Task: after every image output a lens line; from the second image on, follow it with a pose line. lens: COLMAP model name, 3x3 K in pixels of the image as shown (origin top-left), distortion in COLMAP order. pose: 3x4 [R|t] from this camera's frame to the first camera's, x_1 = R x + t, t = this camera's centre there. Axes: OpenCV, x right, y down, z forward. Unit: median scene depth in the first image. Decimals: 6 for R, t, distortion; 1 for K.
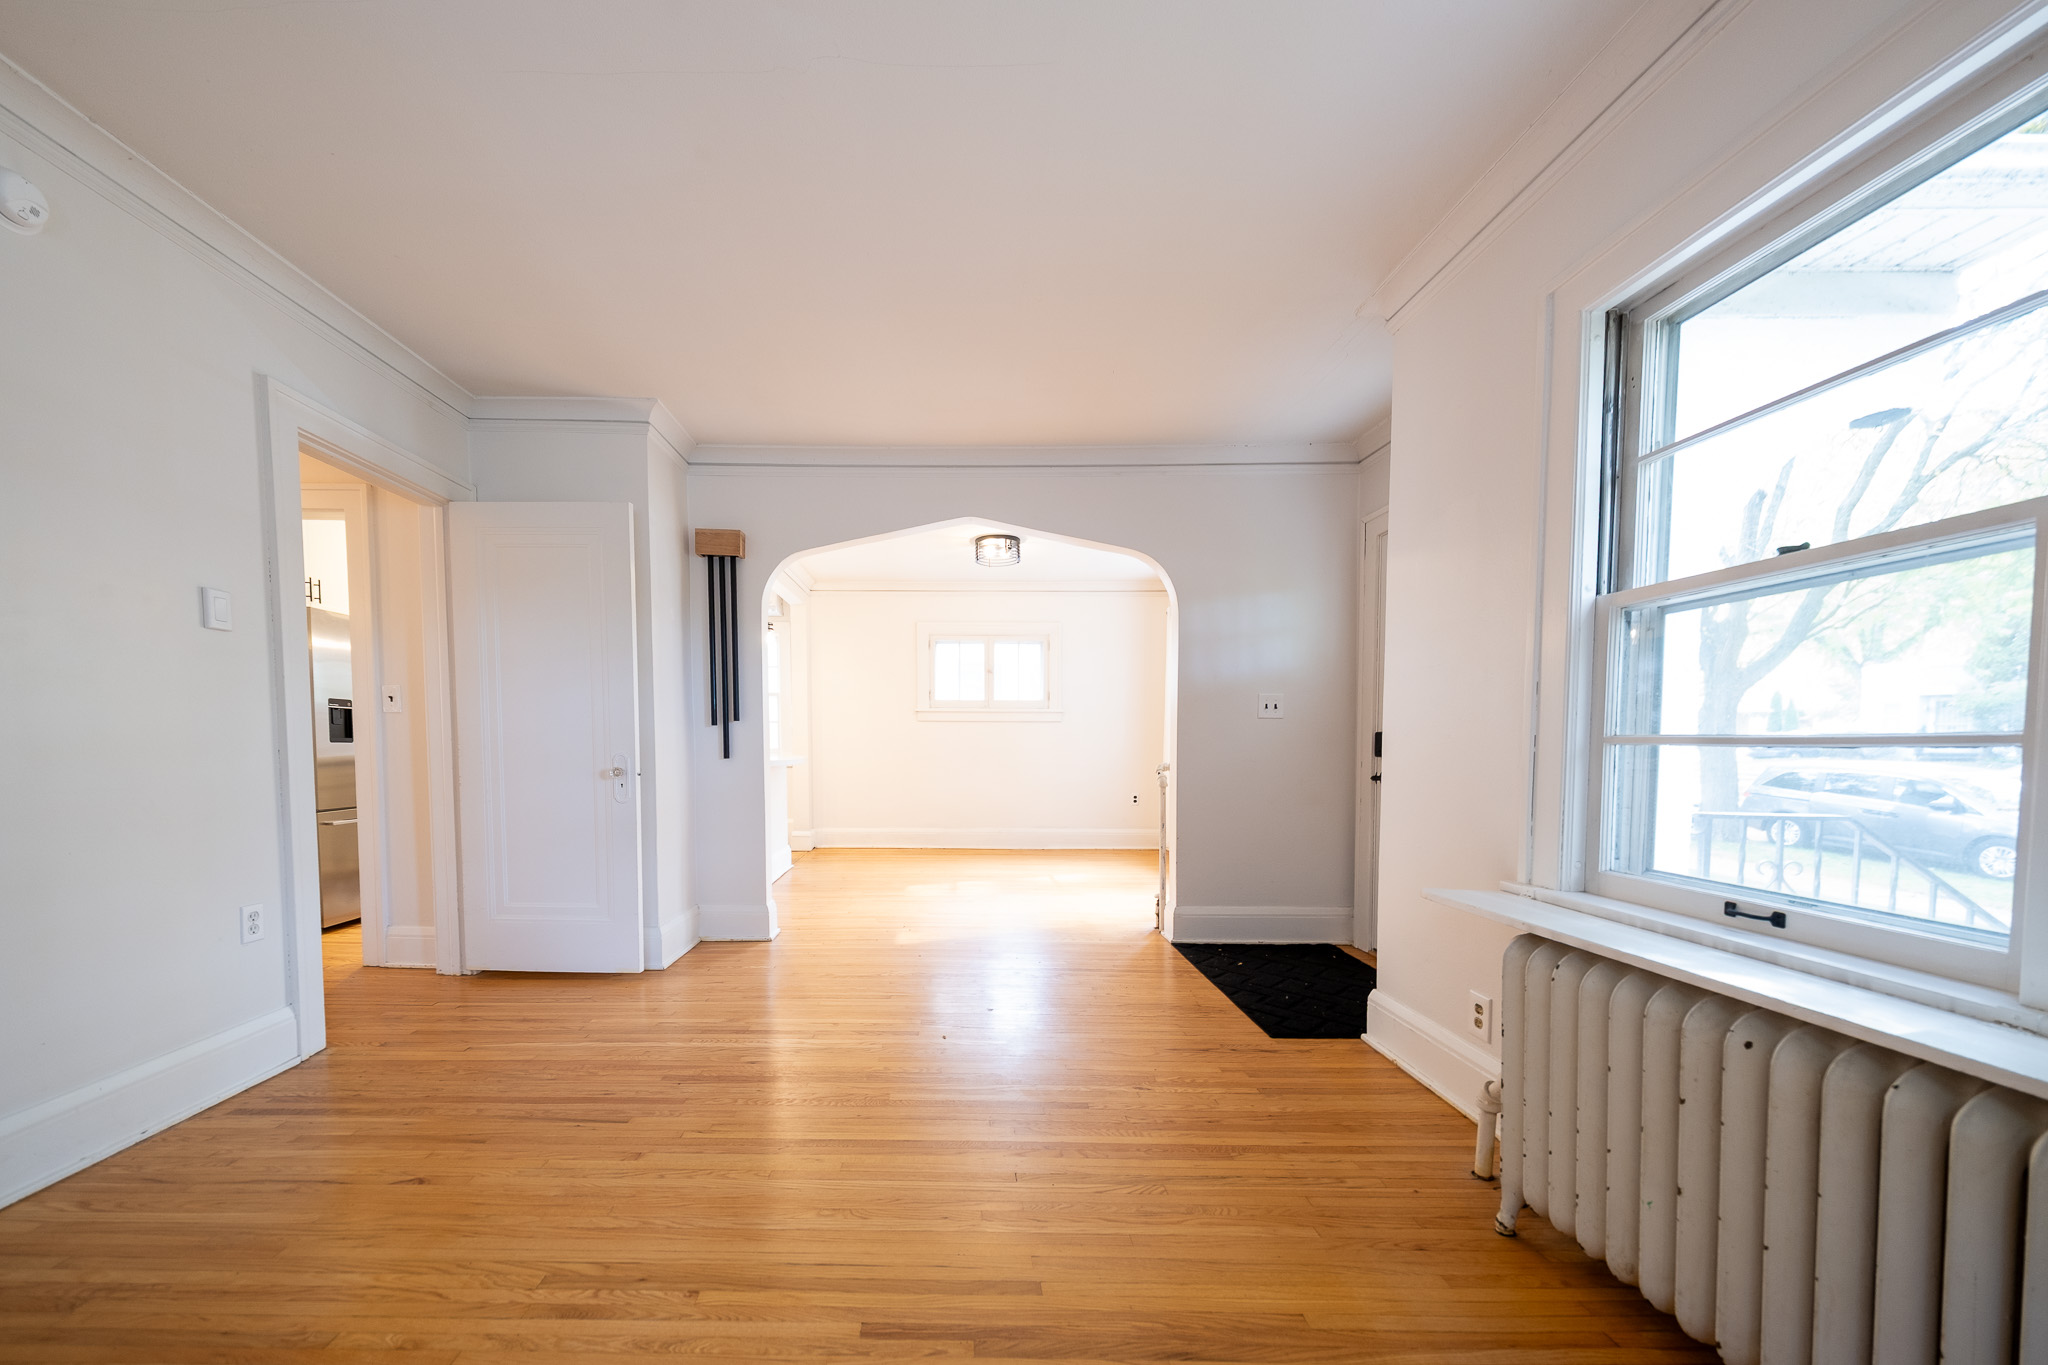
lens RADIAL K [[725.4, 0, 1027.1], [0, 725.4, 775.0], [0, 0, 1]] dist [0.004684, -0.000061]
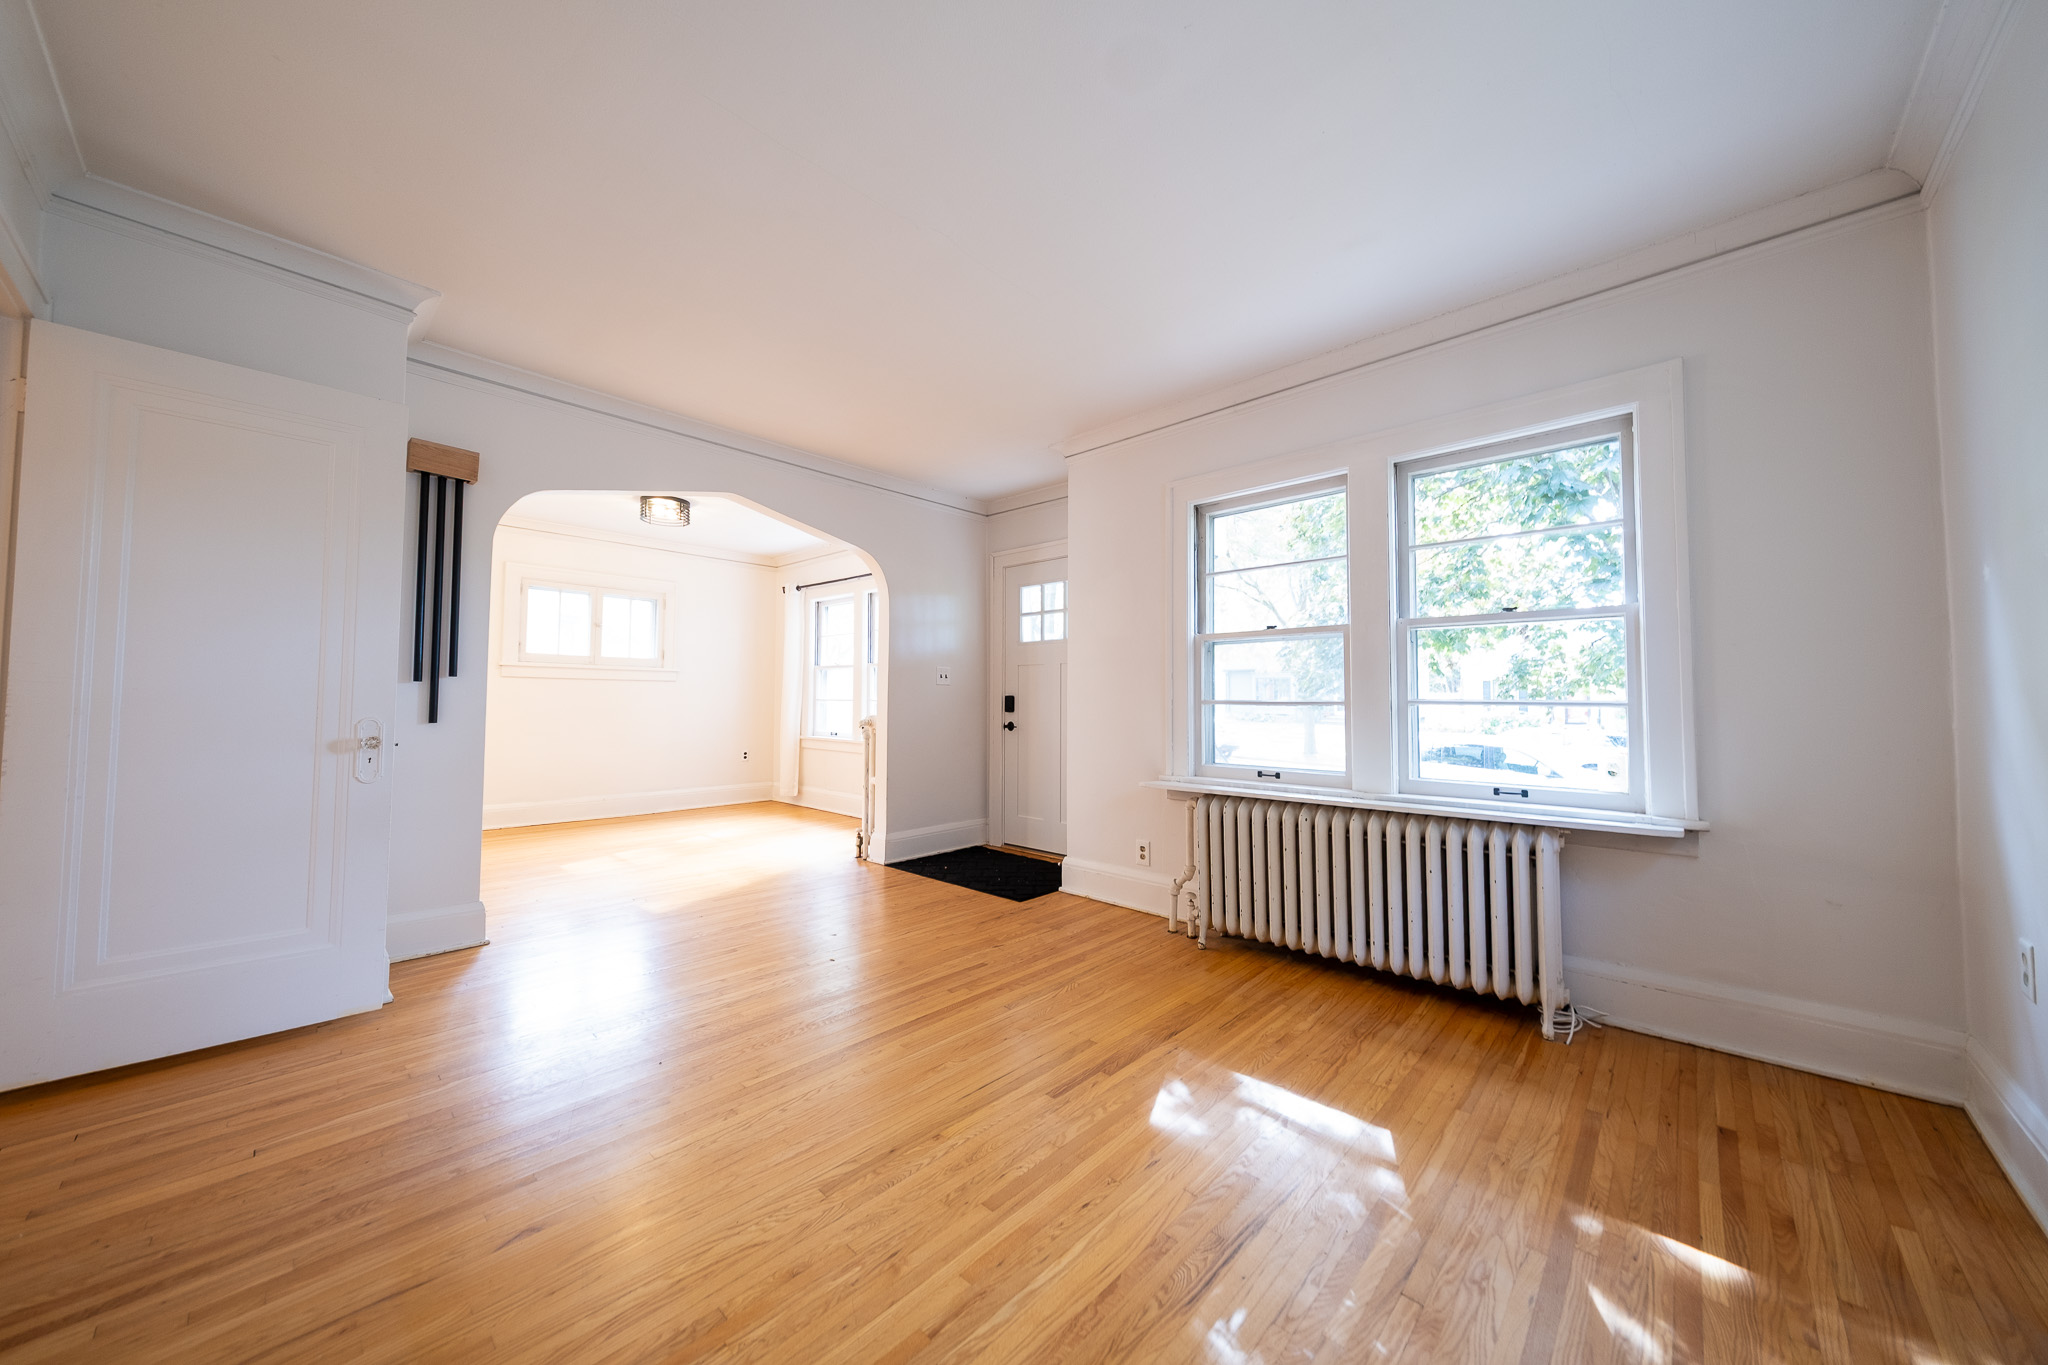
lens RADIAL K [[691.9, 0, 1015.5], [0, 691.9, 675.0], [0, 0, 1]] dist [0.012096, -0.004533]
pose [[0.687975, 0.029165, 0.725149, -0.623415], [0.030226, 0.997174, -0.068782, -0.003420], [-0.725105, 0.069239, 0.685149, 0.005023]]
